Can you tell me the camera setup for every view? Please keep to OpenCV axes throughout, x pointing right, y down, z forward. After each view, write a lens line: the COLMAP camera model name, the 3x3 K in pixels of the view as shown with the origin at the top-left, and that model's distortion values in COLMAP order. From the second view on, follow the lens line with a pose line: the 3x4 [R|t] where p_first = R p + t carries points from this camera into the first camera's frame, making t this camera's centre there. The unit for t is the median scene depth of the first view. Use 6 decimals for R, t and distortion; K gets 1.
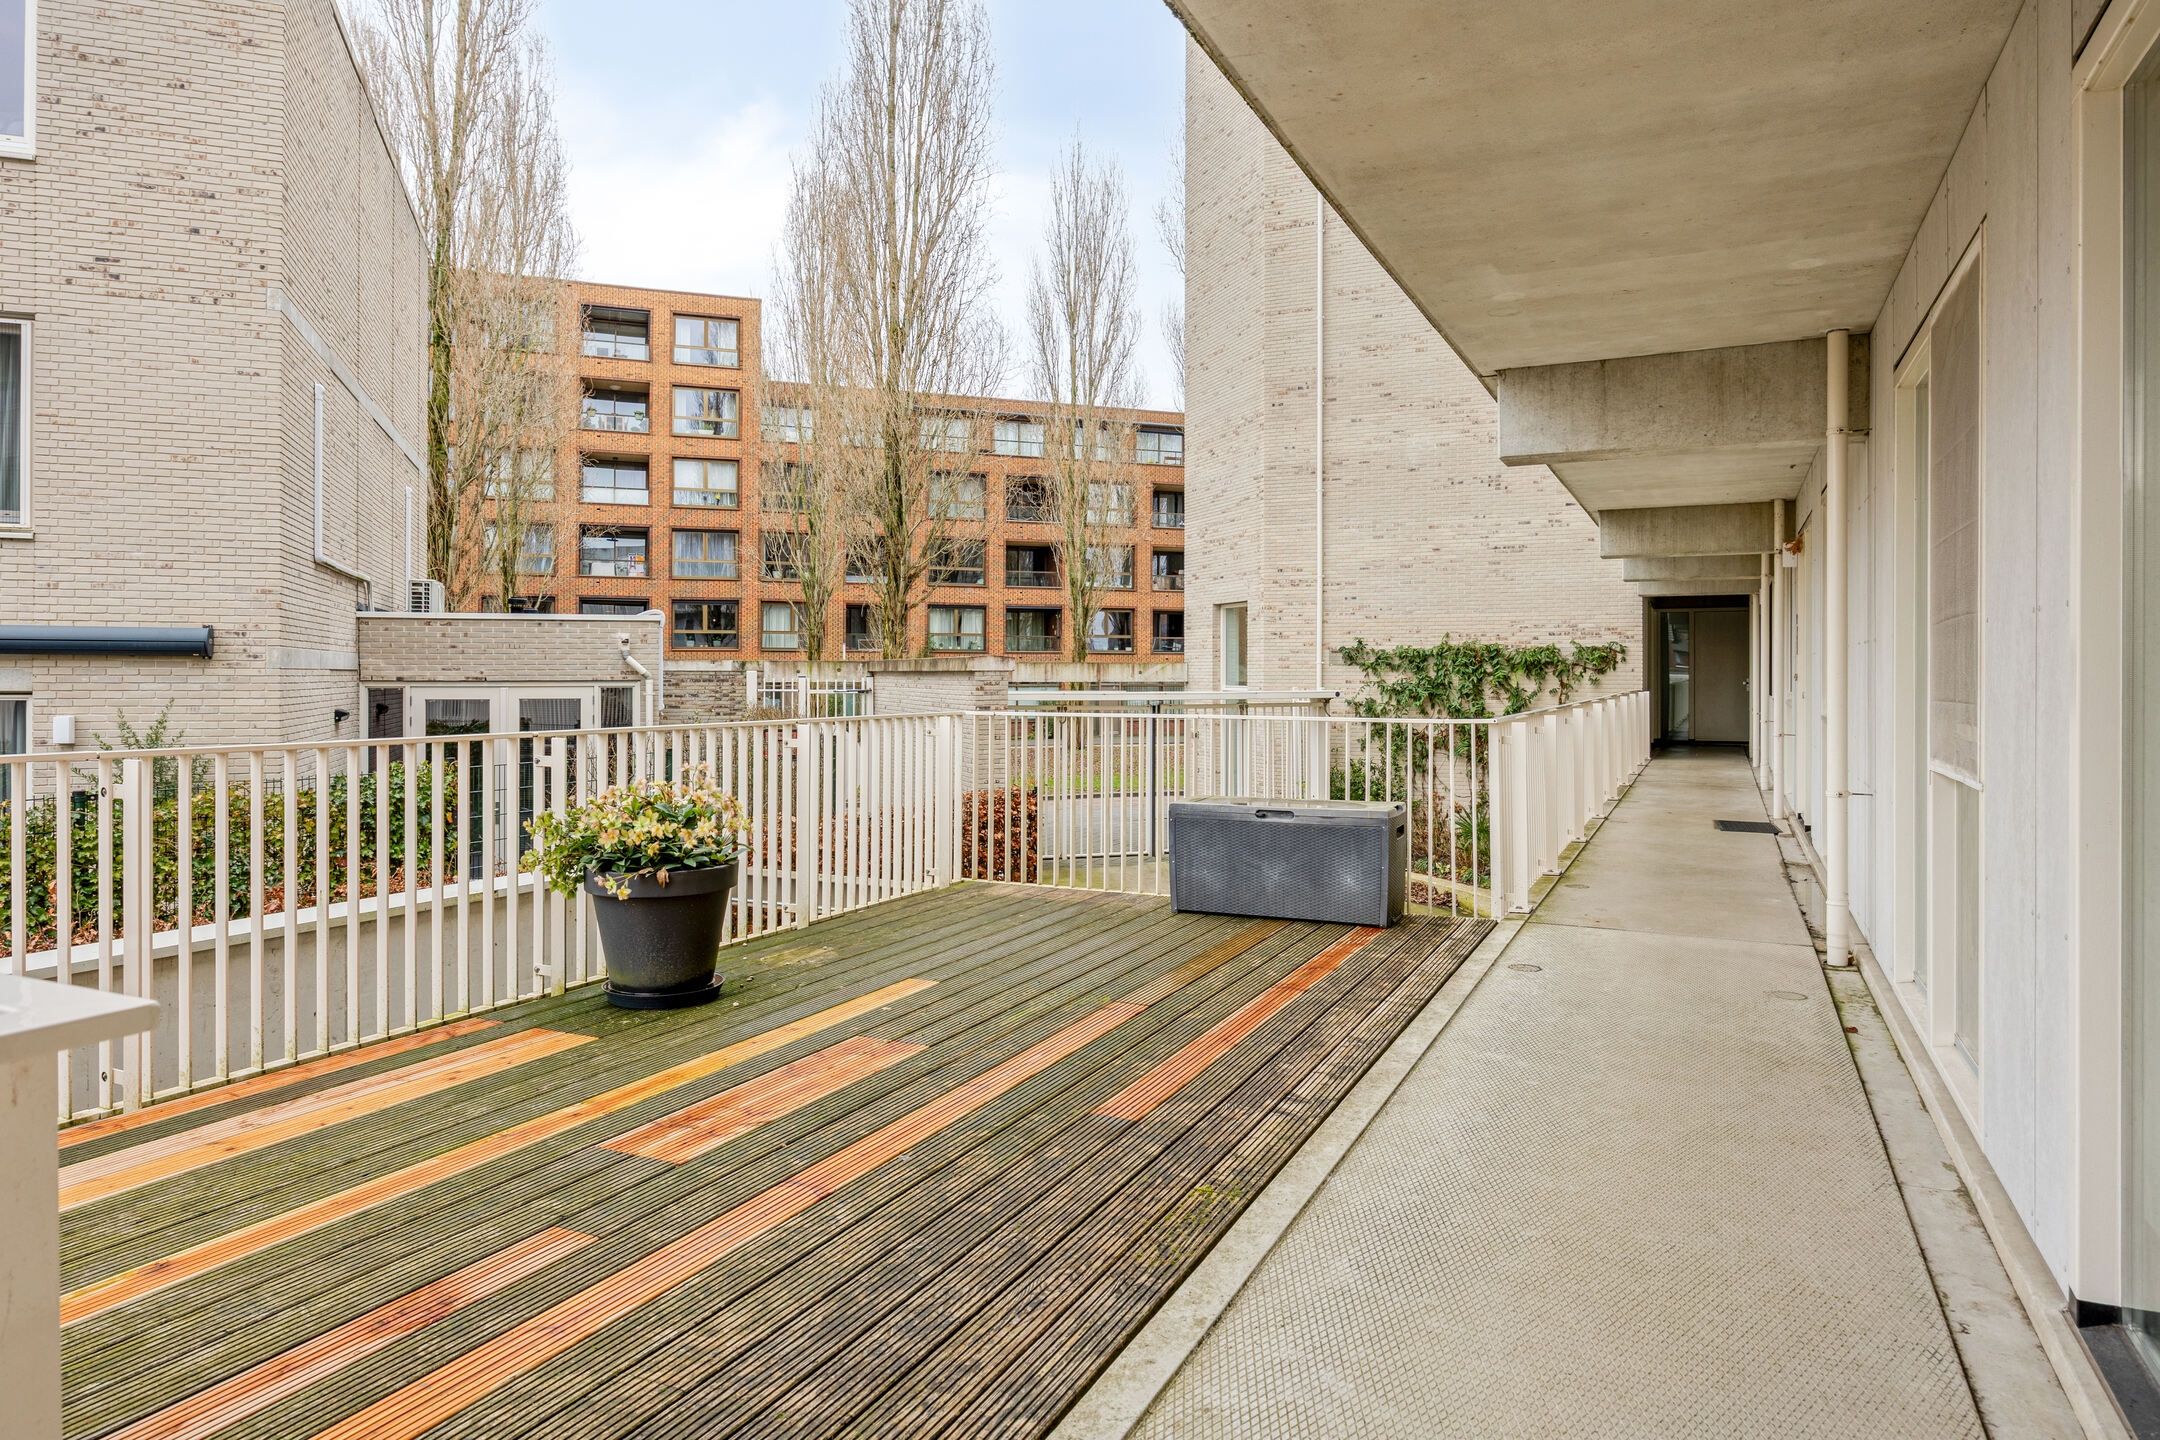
lens RADIAL K [[1274.0, 0, 1011.2], [0, 1274.0, 683.0], [0, 0, 1]] dist [-0.014685, -0.000874]
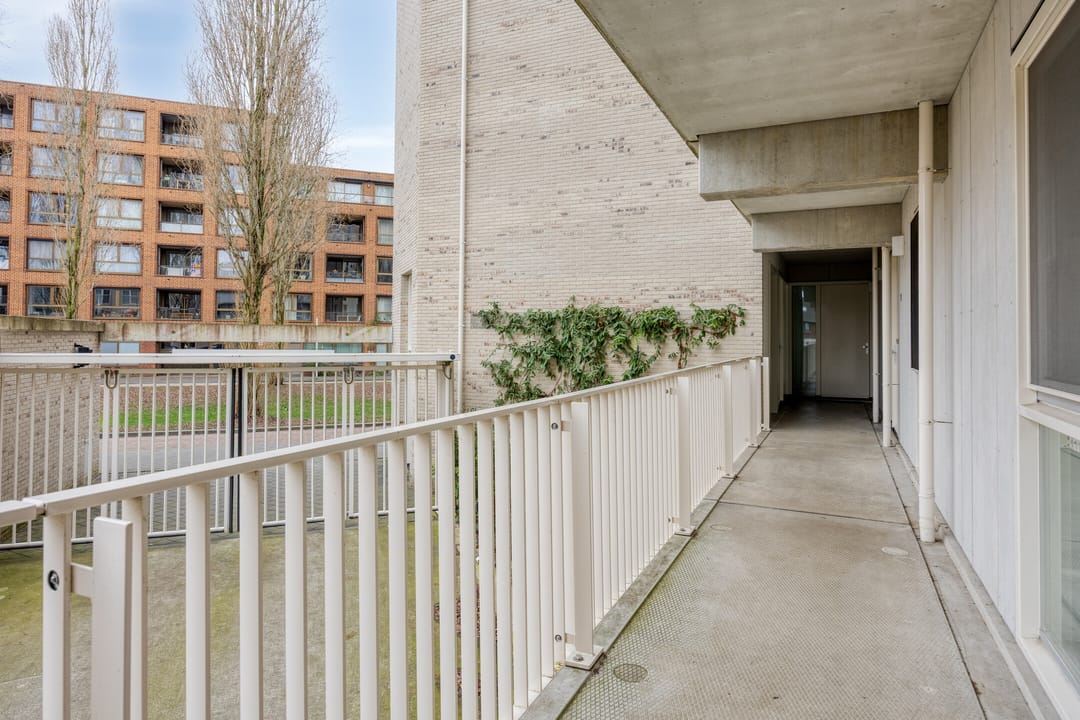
lens RADIAL K [[585.4, 0, 524.6], [0, 585.4, 334.3], [0, 0, 1]] dist [-0.009069, 0.001029]
pose [[0.999963, 0.004898, 0.007133, 0.295205], [-0.004823, 0.999932, -0.010617, -0.004198], [-0.007184, 0.010582, 0.999918, 0.527023]]
